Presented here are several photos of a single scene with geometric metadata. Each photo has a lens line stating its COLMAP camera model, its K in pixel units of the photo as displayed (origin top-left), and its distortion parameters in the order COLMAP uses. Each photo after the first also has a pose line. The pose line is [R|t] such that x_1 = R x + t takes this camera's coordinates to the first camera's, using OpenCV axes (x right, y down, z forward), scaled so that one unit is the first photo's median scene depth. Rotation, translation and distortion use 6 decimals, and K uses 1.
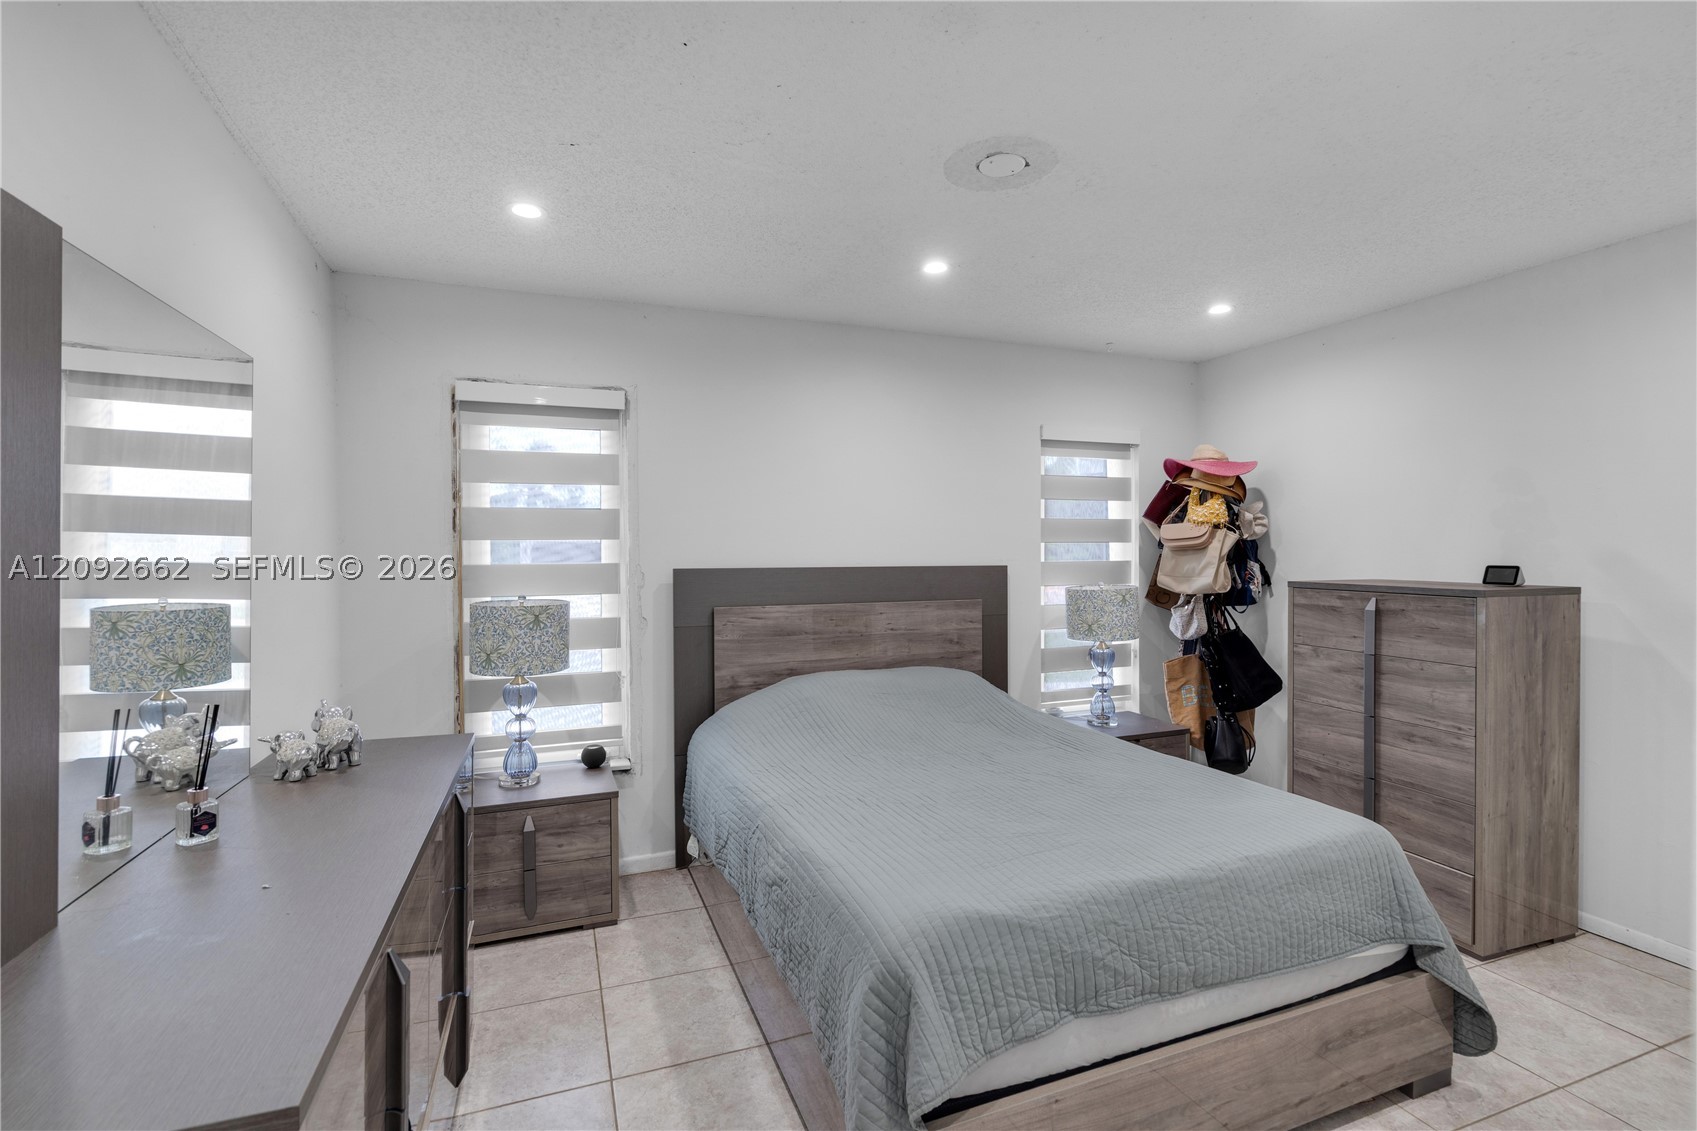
lens RADIAL K [[784.4, 0, 859.0], [0, 784.4, 572.9], [0, 0, 1]] dist [0.000093, -0.000095]
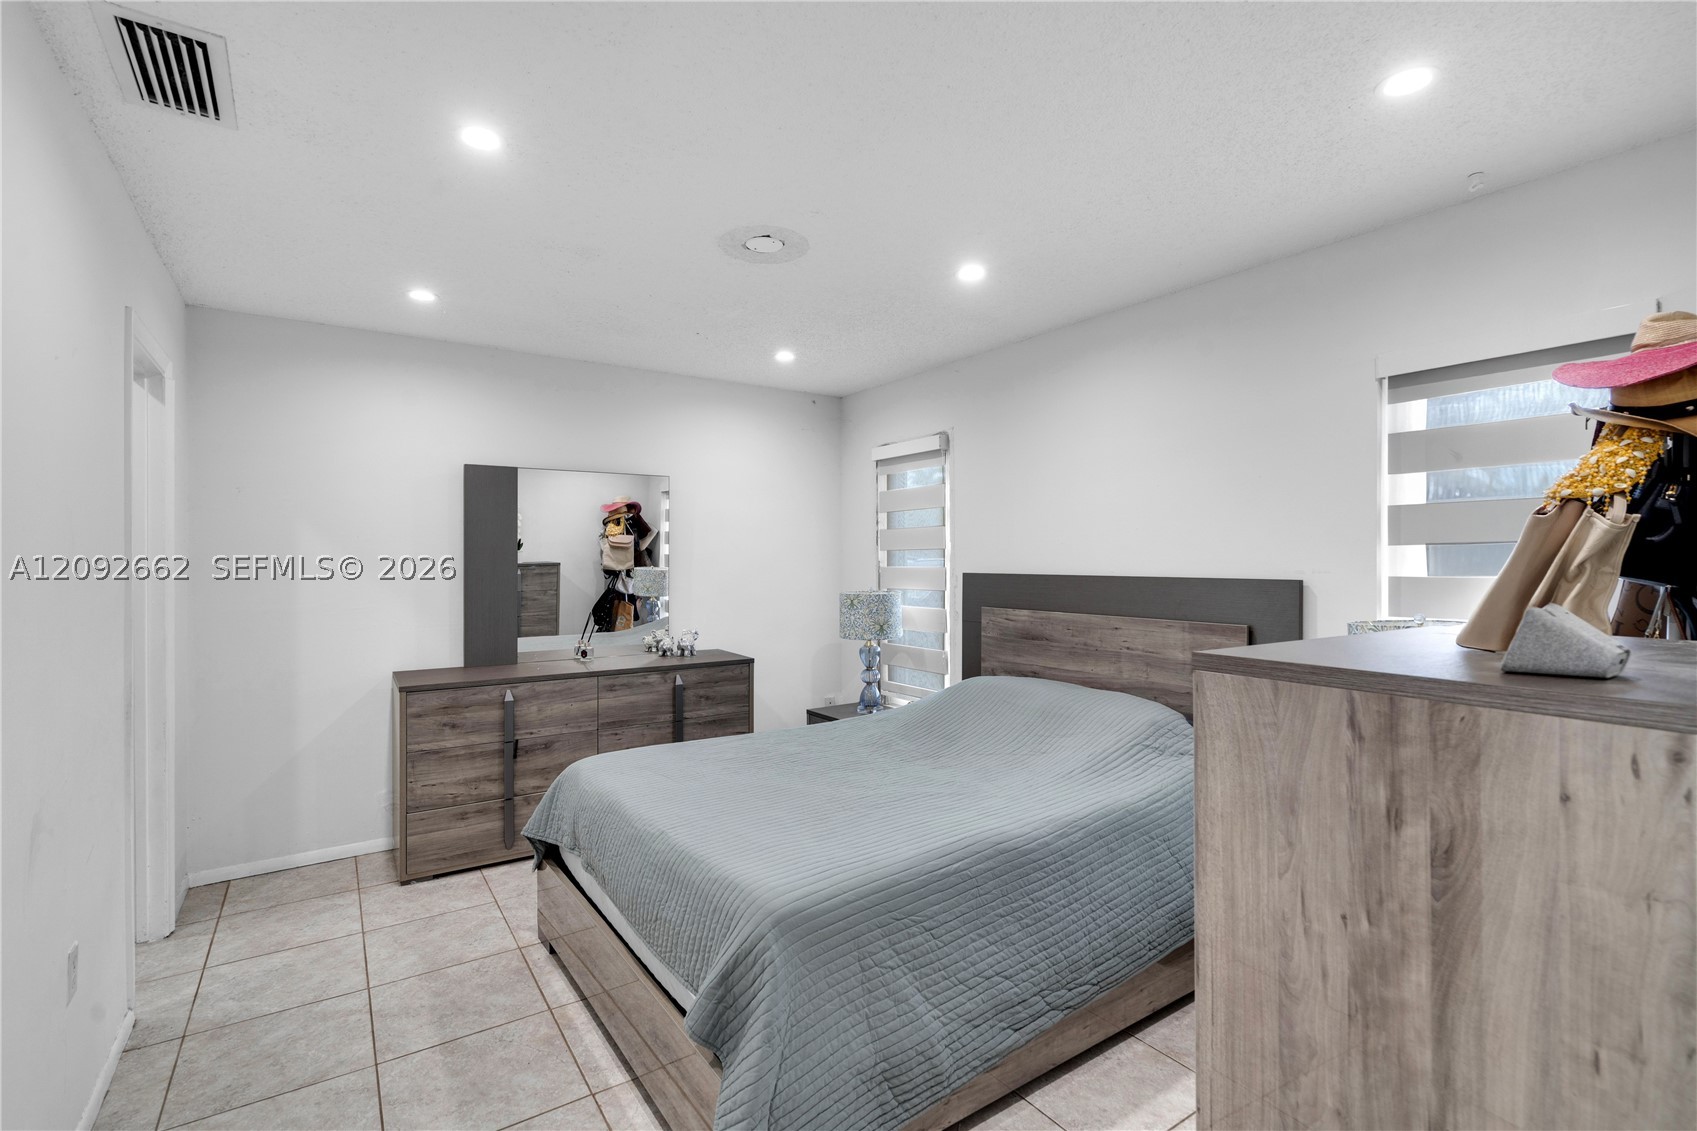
lens RADIAL K [[784.4, 0, 859.0], [0, 784.4, 572.9], [0, 0, 1]] dist [0.000093, -0.000095]
pose [[0.228378, 0.019684, -0.973373, 0.899747], [-0.027398, 0.999530, 0.013785, -0.017214], [0.973187, 0.023520, 0.228810, 0.553529]]
